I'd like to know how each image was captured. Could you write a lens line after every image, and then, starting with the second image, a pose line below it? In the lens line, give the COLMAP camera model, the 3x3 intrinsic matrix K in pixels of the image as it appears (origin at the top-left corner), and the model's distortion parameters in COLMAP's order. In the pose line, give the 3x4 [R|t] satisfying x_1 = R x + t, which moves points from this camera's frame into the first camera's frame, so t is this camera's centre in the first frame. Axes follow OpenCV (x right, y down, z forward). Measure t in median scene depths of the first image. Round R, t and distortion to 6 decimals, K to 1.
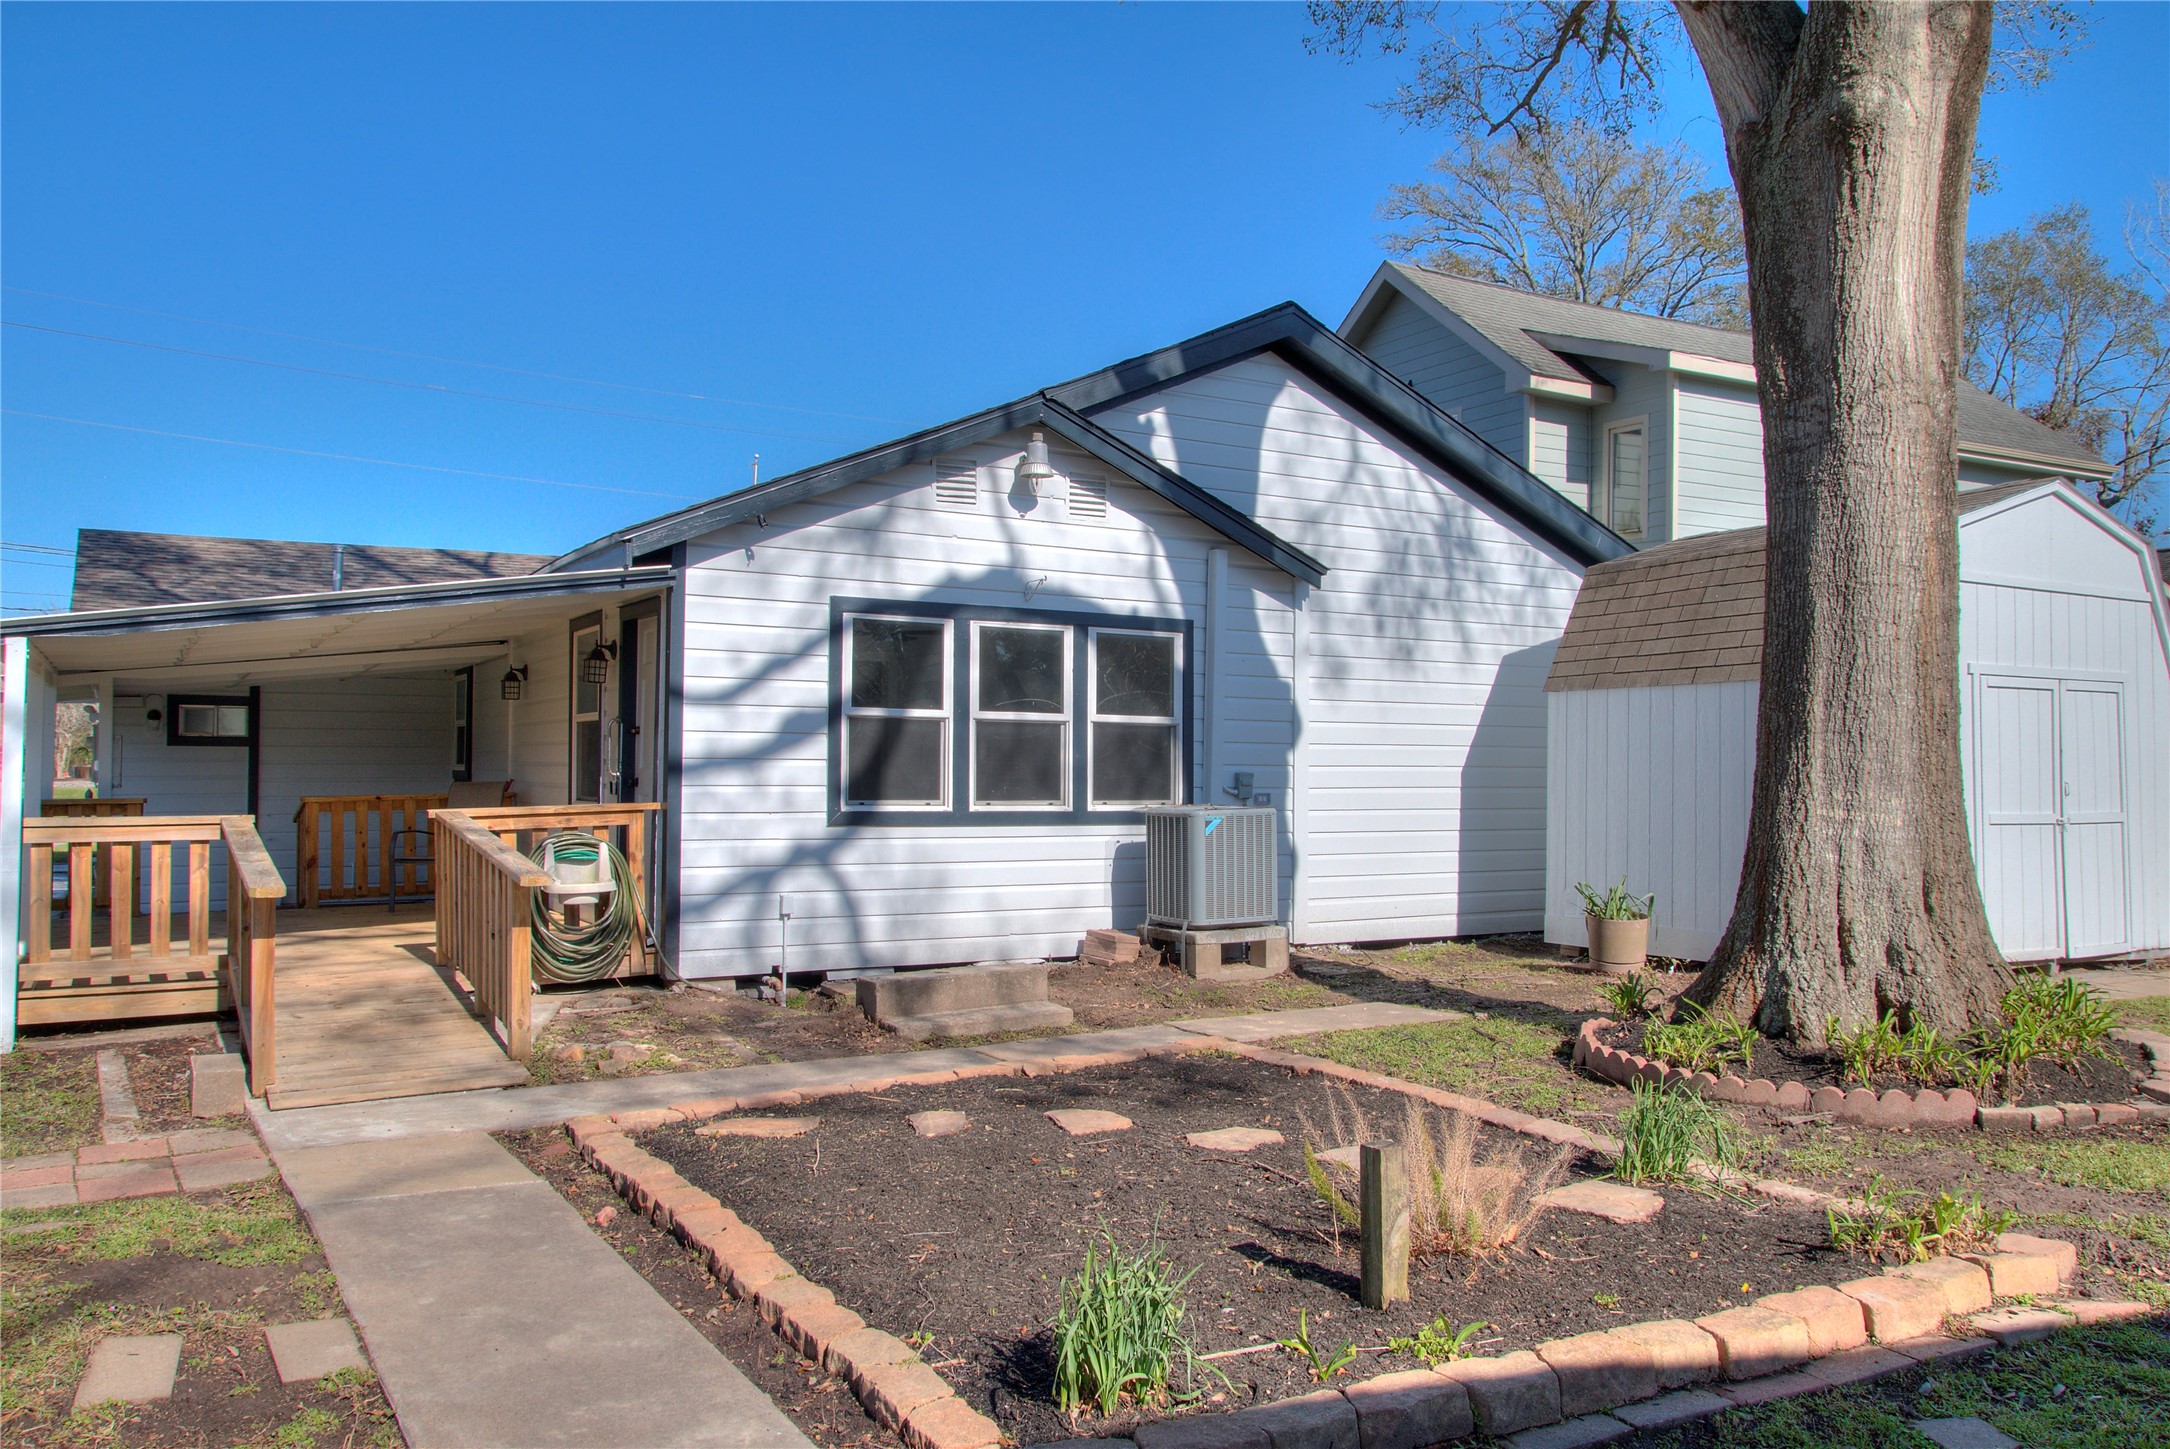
lens RADIAL K [[1621.4, 0, 1096.1], [0, 1621.4, 722.3], [0, 0, 1]] dist [0.009101, -0.006740]
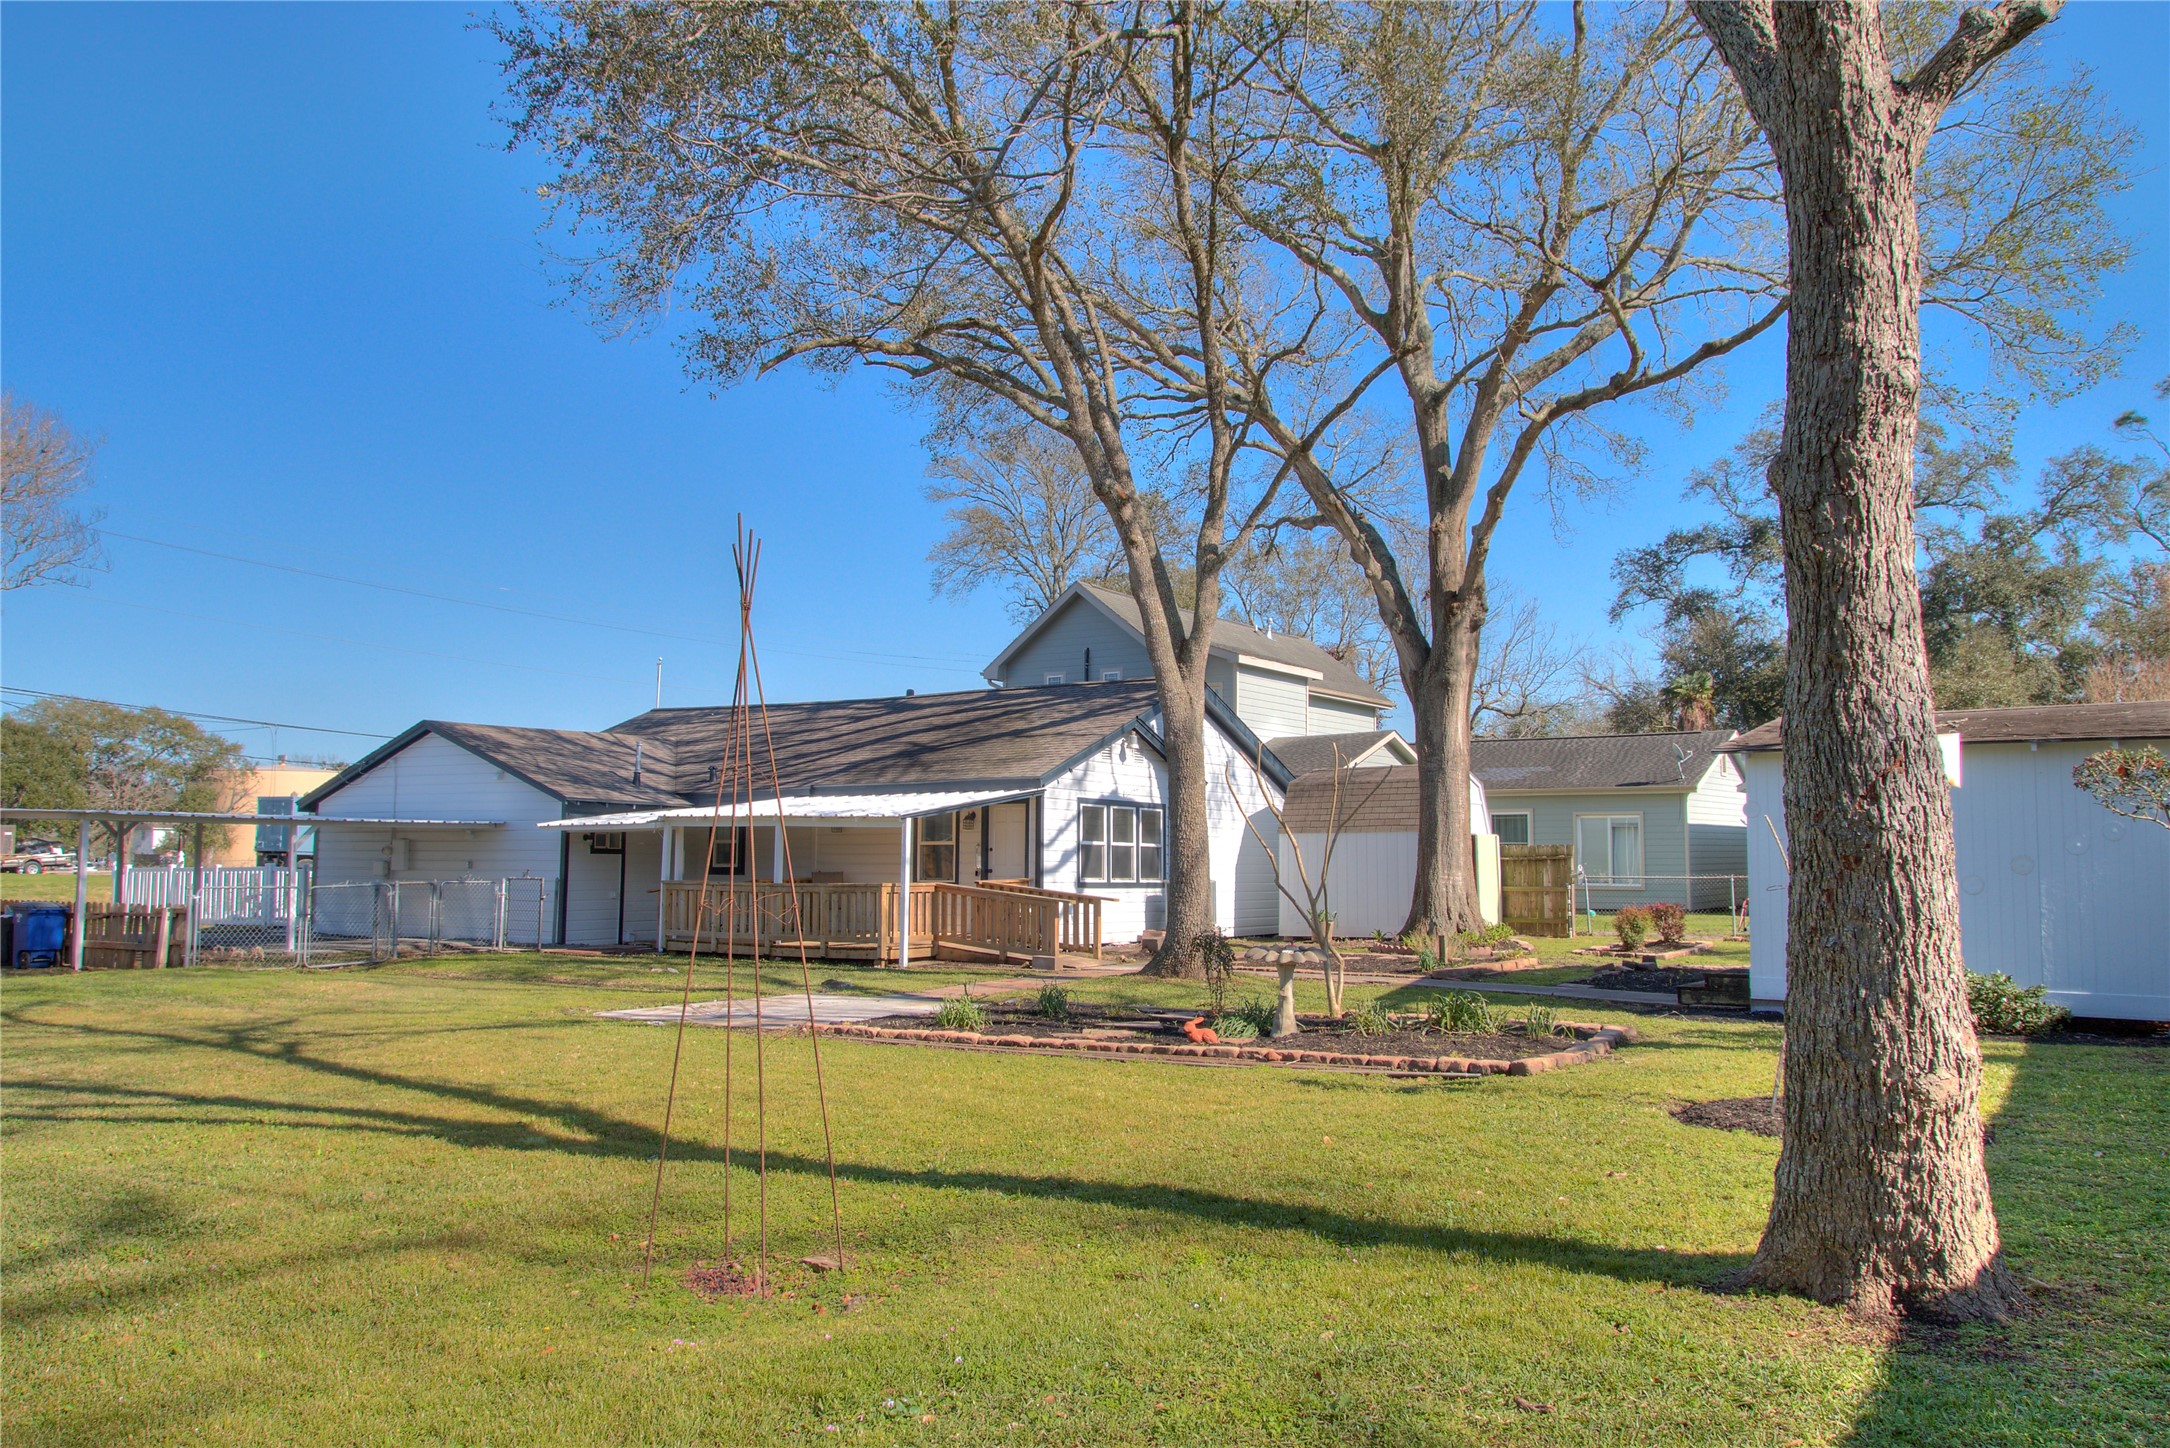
lens RADIAL K [[1621.4, 0, 1082.7], [0, 1621.4, 724.5], [0, 0, 1]] dist [0.009101, -0.006740]
pose [[0.902894, 0.035317, 0.428411, -1.221640], [-0.008572, 0.997900, -0.064198, -0.028343], [-0.429779, 0.054291, 0.901301, -1.275848]]
